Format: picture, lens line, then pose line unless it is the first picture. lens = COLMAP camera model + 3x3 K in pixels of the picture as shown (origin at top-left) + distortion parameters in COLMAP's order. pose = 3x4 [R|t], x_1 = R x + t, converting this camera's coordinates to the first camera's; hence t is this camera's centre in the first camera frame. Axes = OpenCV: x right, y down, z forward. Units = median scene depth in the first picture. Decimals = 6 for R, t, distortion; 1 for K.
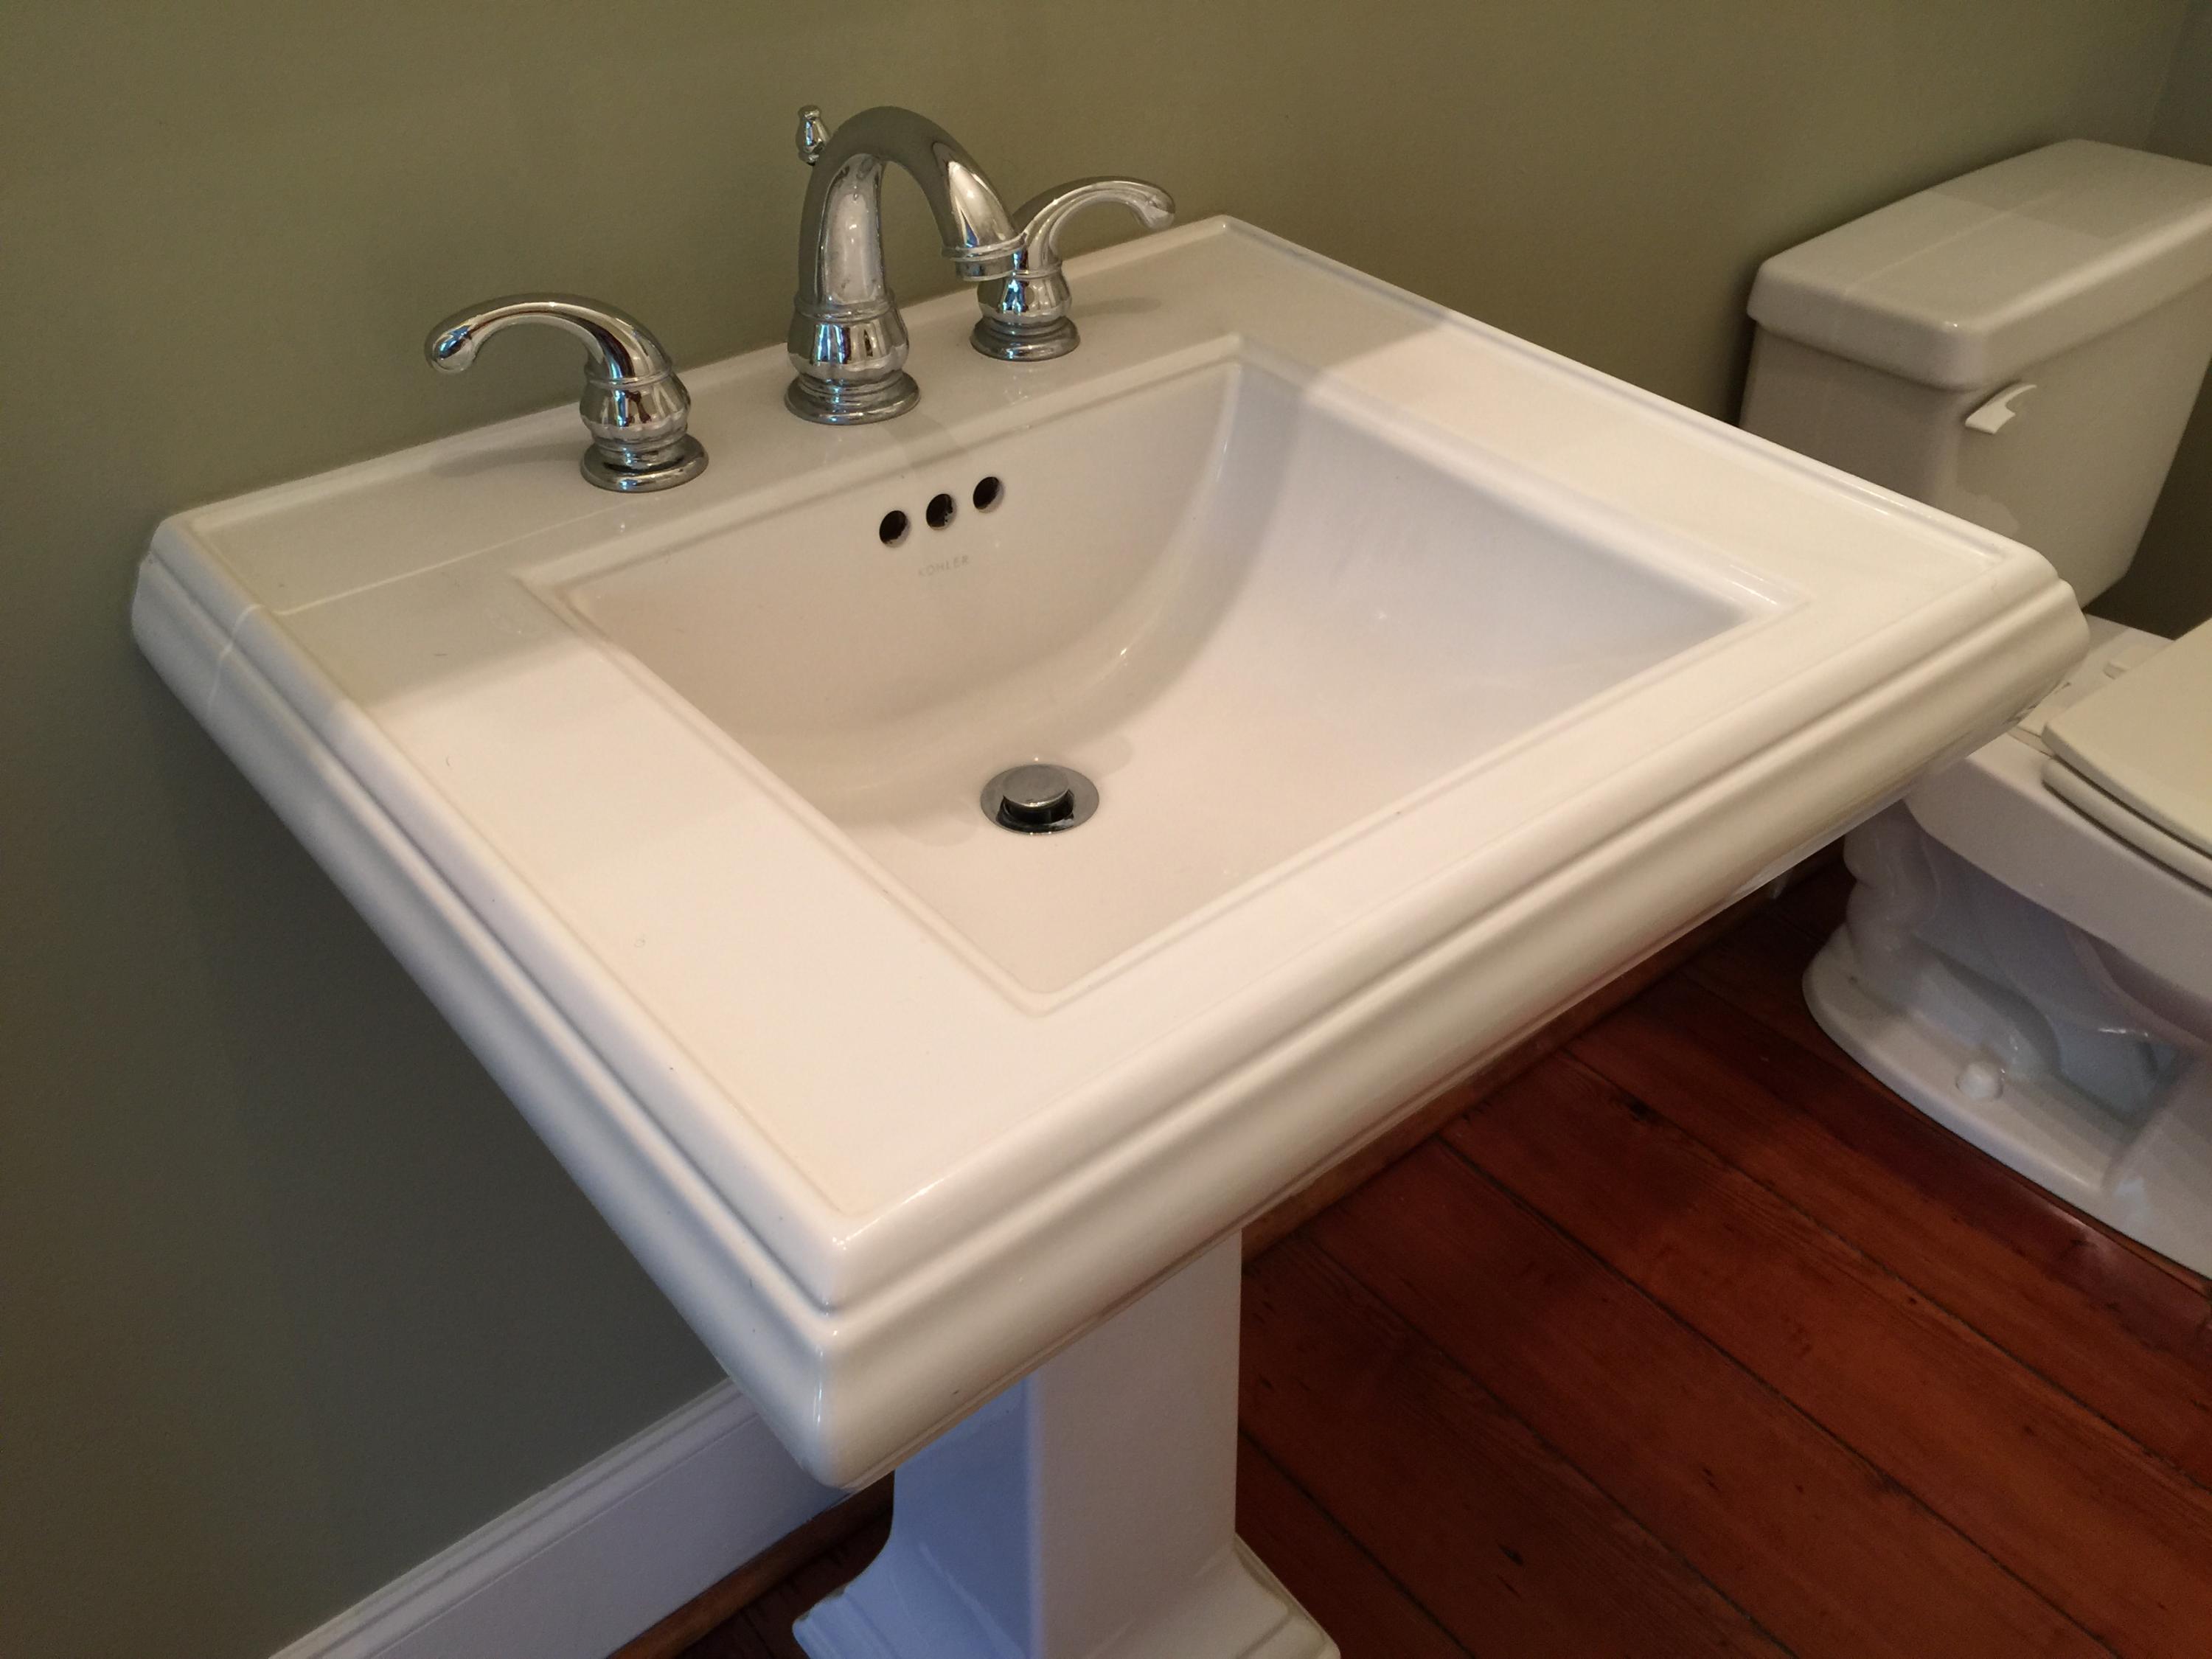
lens RADIAL K [[1869.9, 0, 1106.0], [0, 1869.9, 829.5], [0, 0, 1]] dist [0.046904, -0.074669]
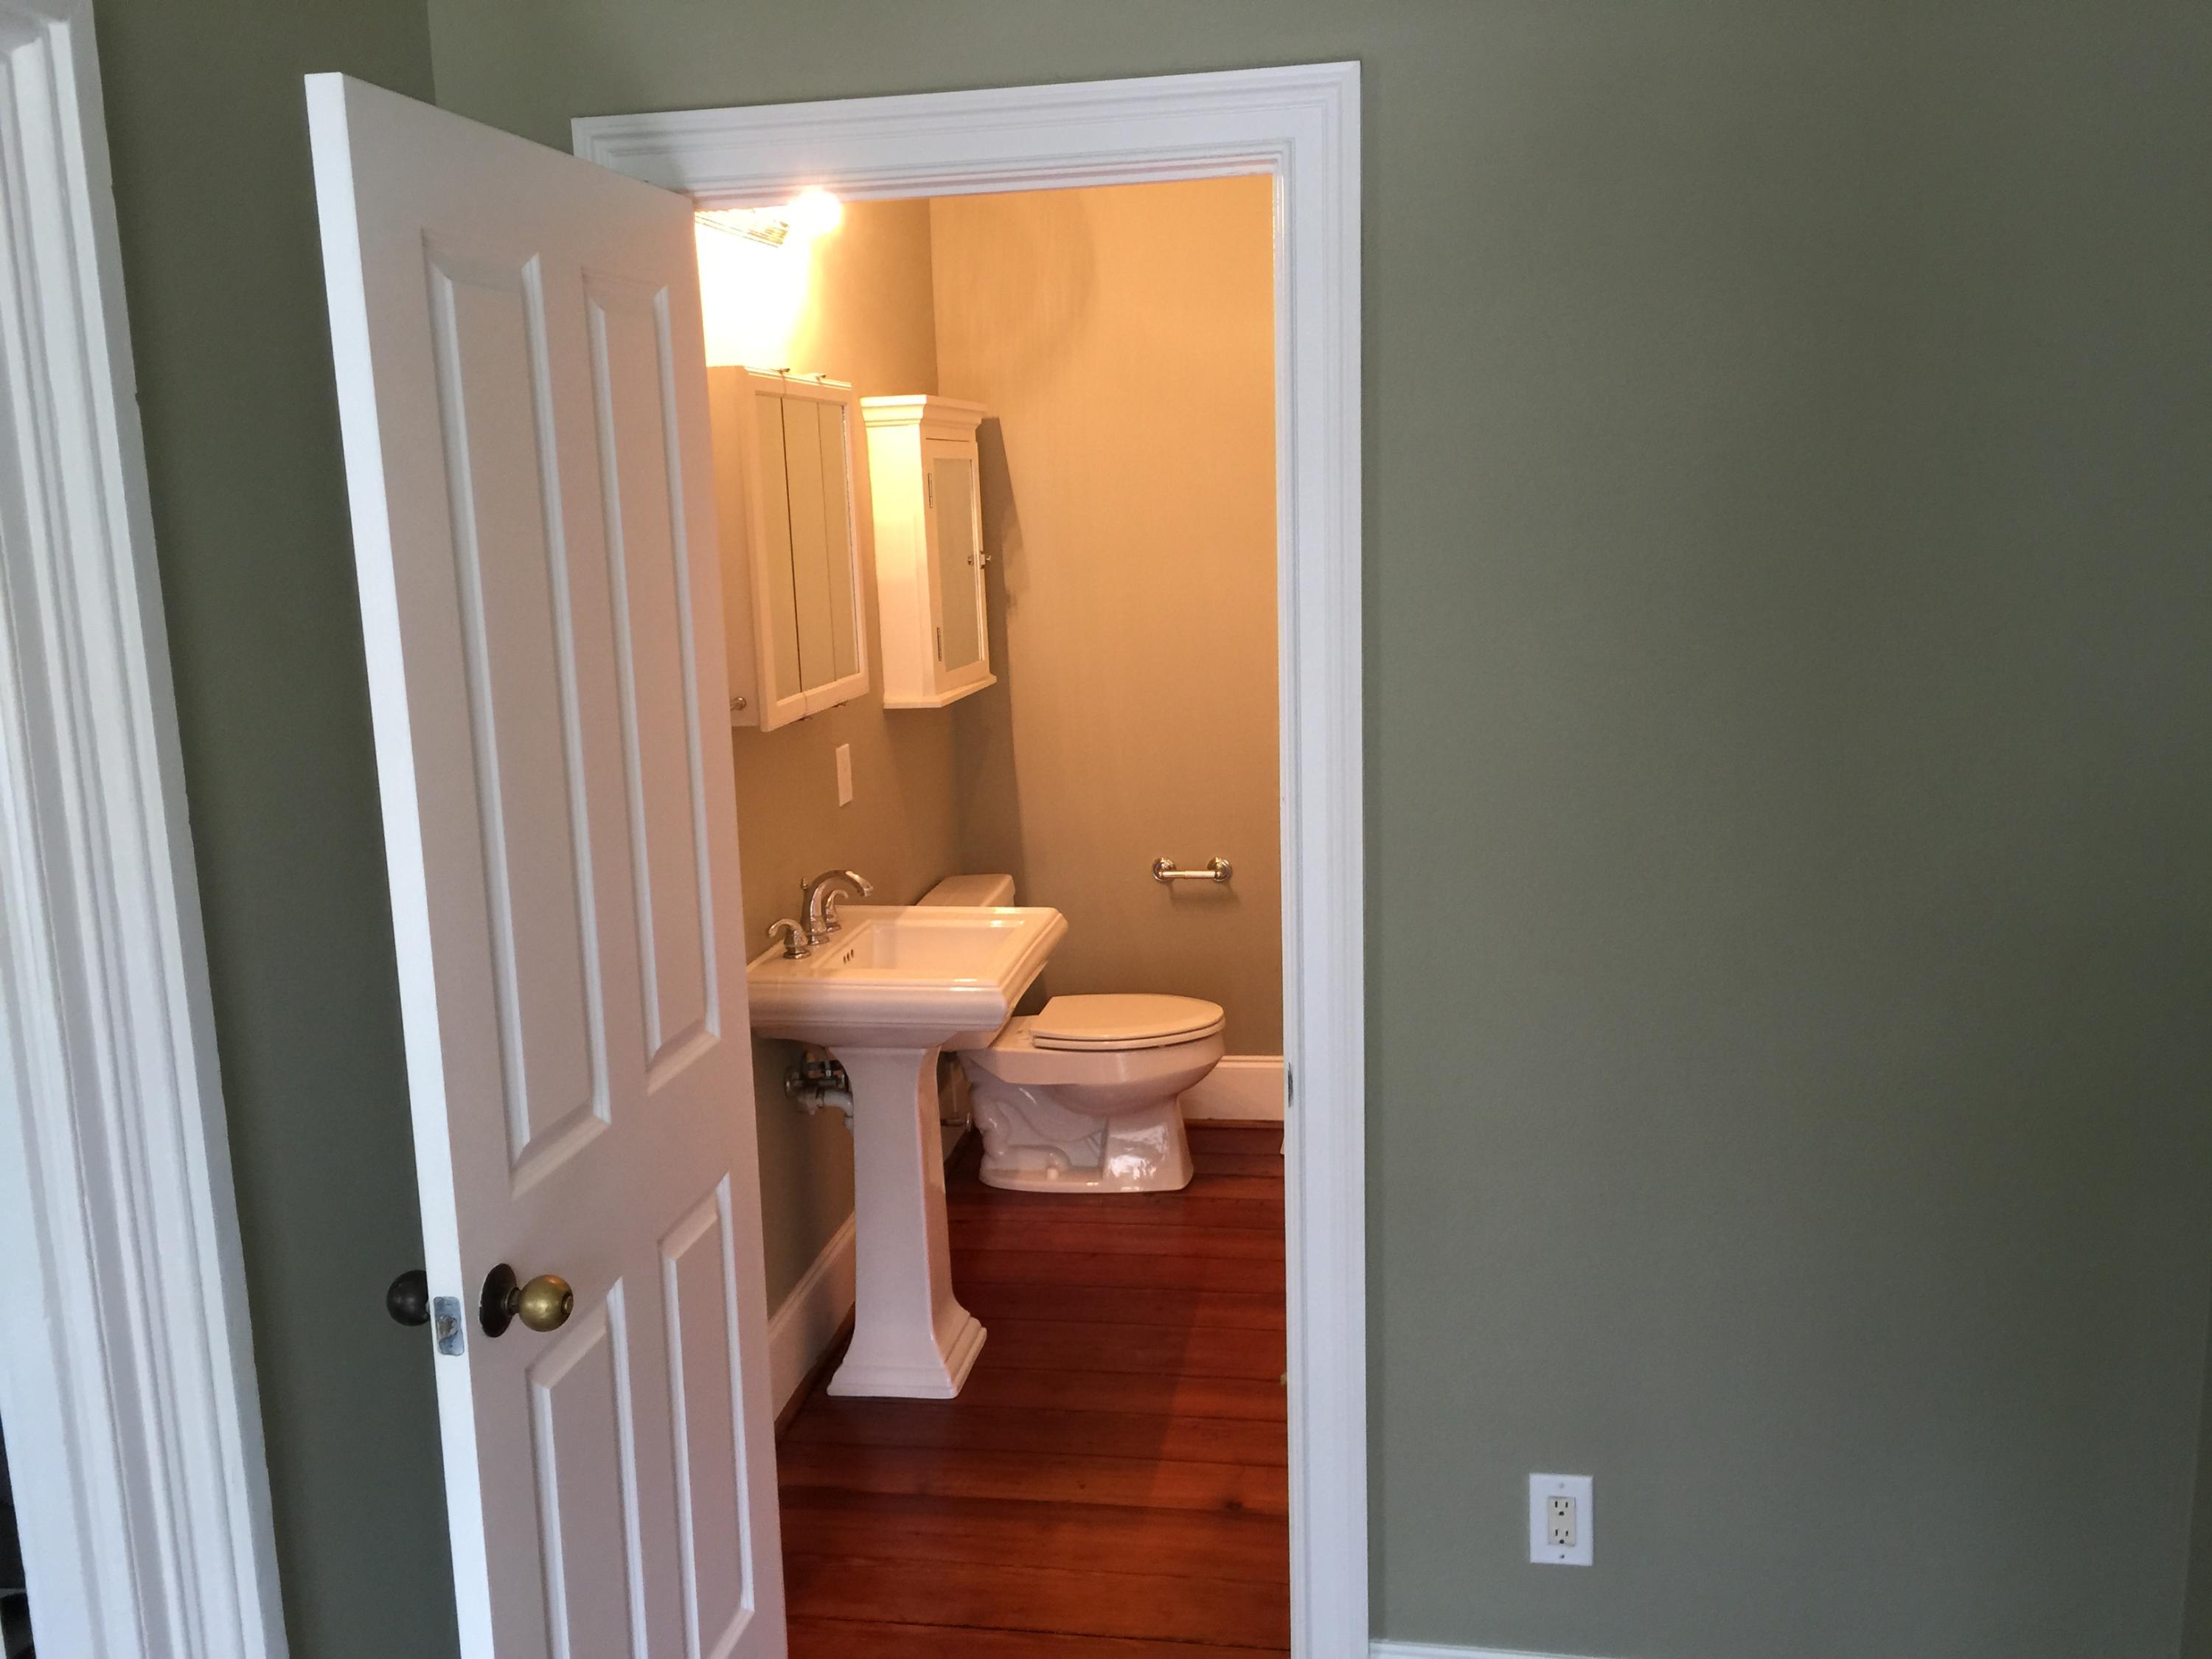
lens RADIAL K [[1845.5, 0, 1106.0], [0, 1845.5, 829.5], [0, 0, 1]] dist [0.056691, 0.000873]
pose [[0.744272, -0.141966, 0.652614, -1.491962], [0.427829, 0.851686, -0.302646, 0.704275], [-0.512857, 0.504457, 0.694623, -1.506414]]
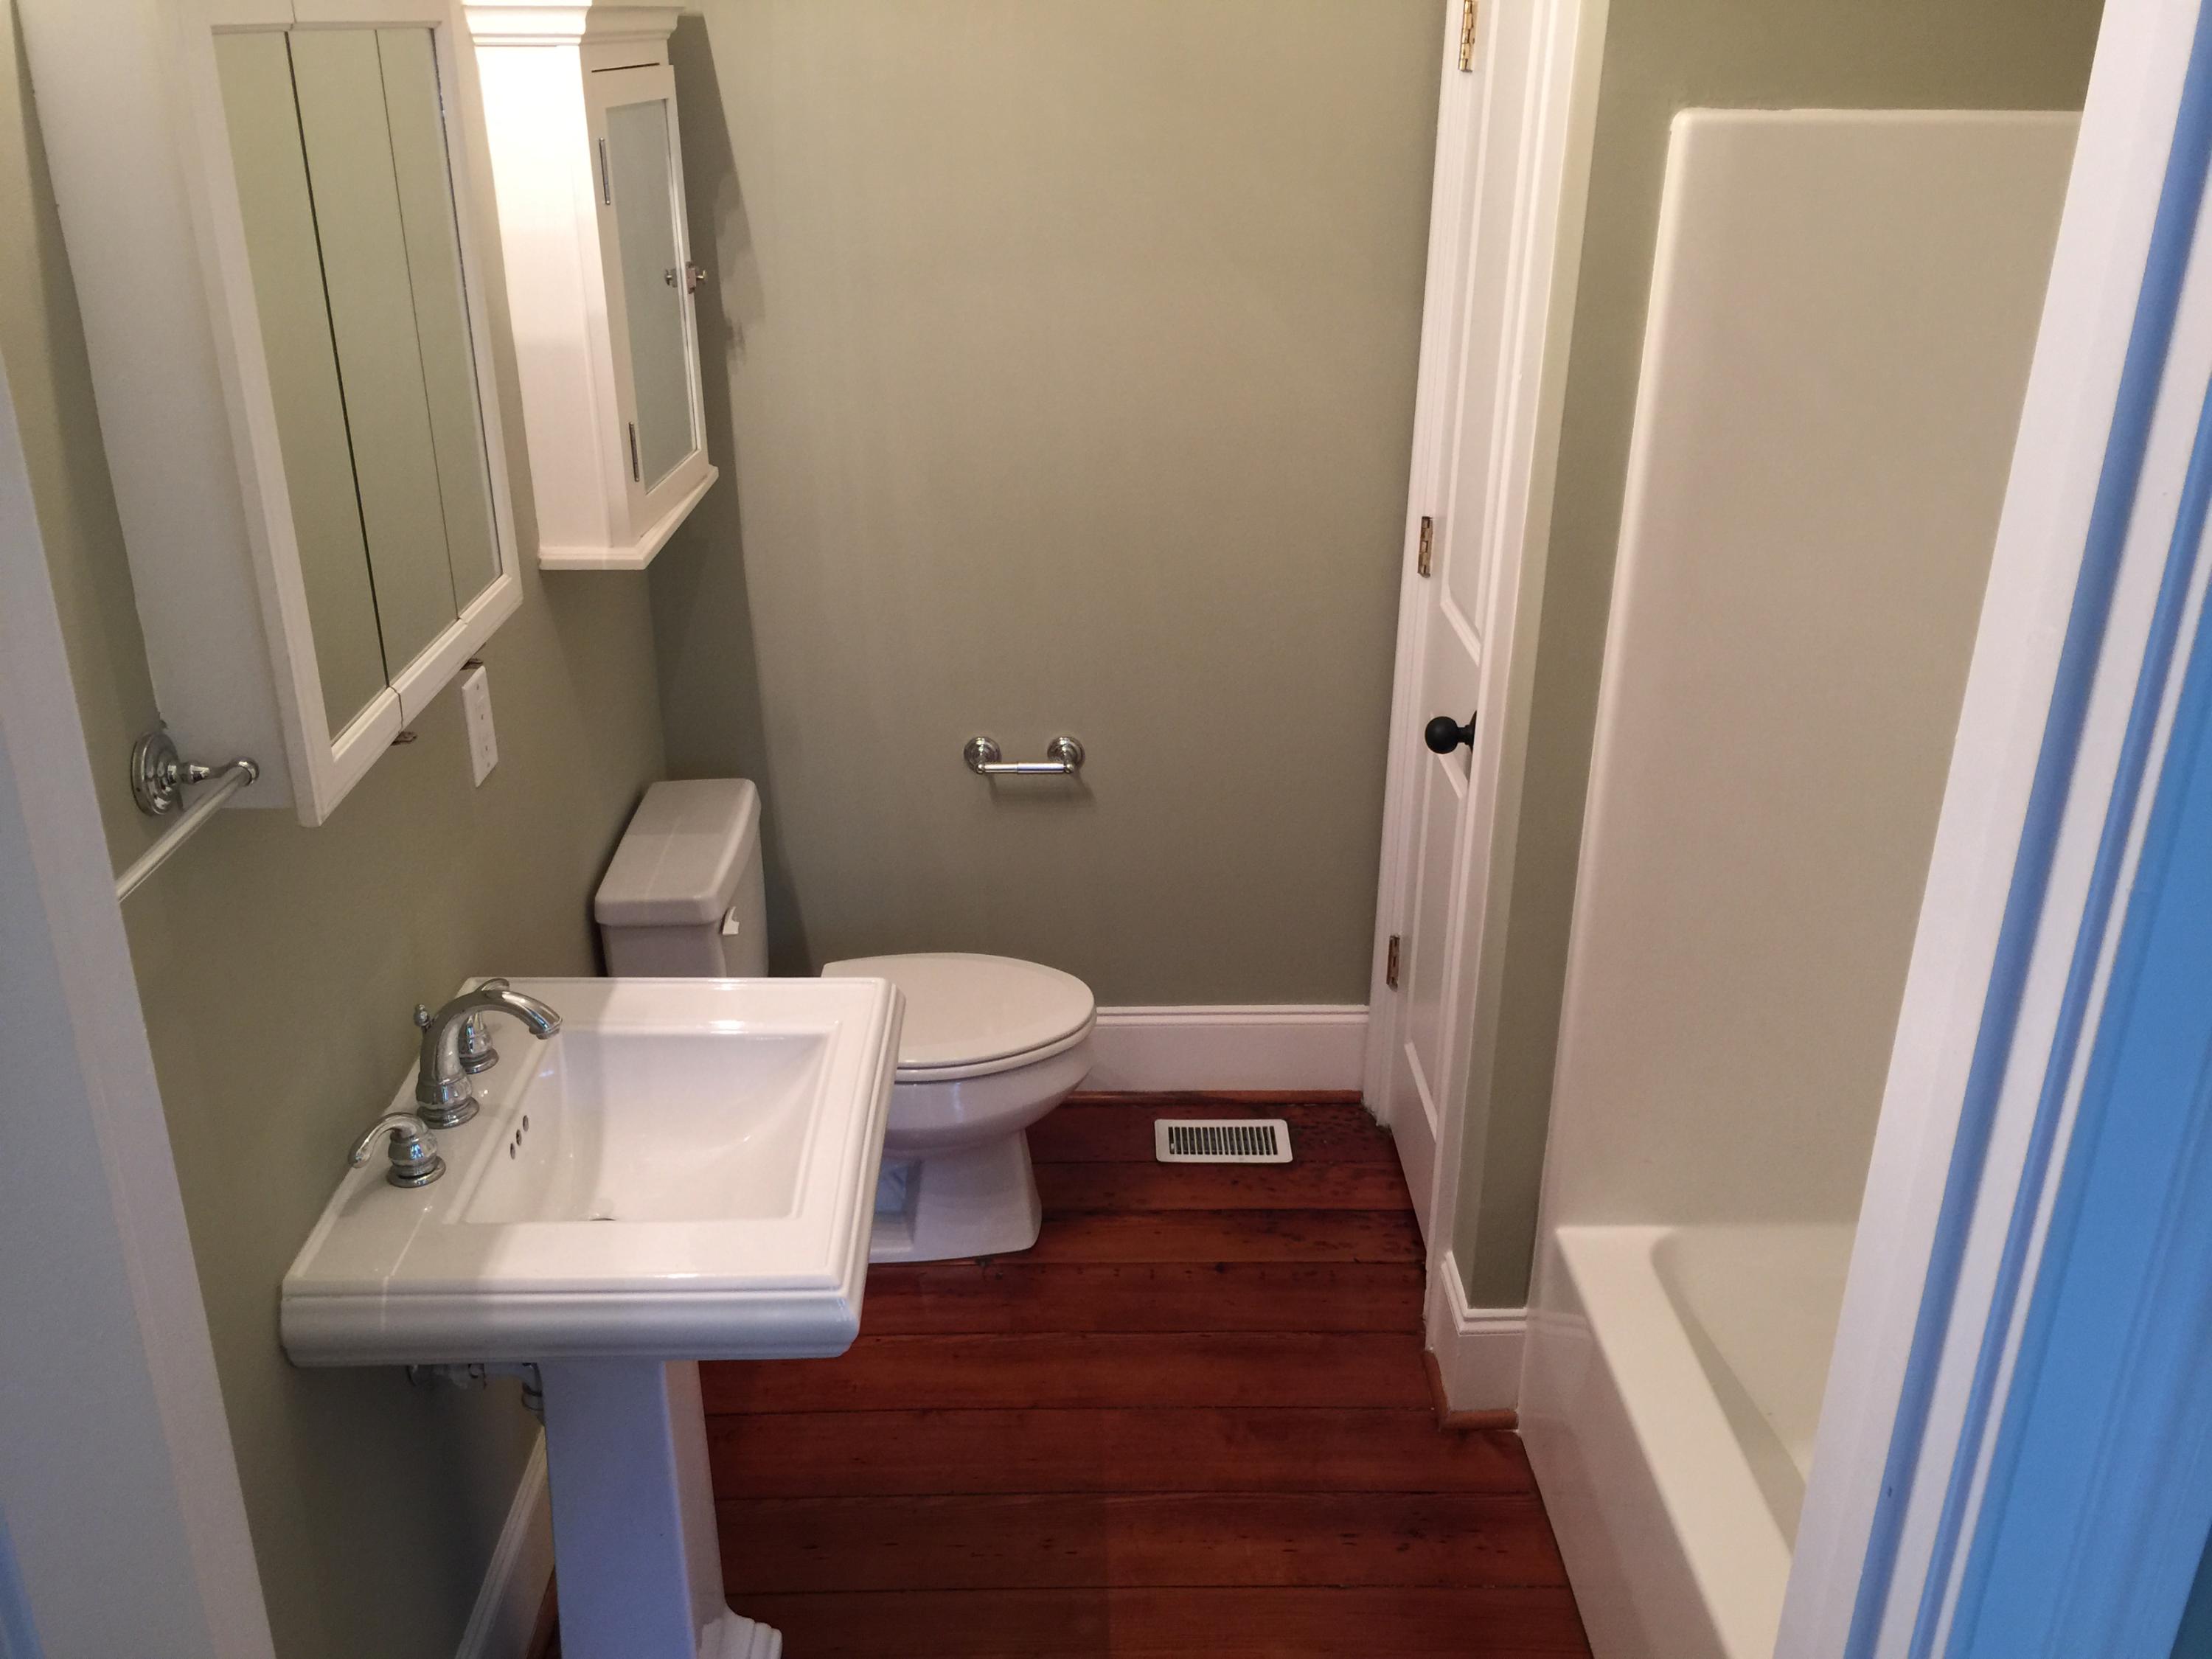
lens RADIAL K [[1845.5, 0, 1106.0], [0, 1845.5, 829.5], [0, 0, 1]] dist [0.056691, 0.000873]
pose [[0.606561, -0.307508, 0.733159, -0.756807], [0.470185, 0.882365, -0.018907, -0.076078], [-0.641100, 0.356189, 0.679794, -0.720022]]
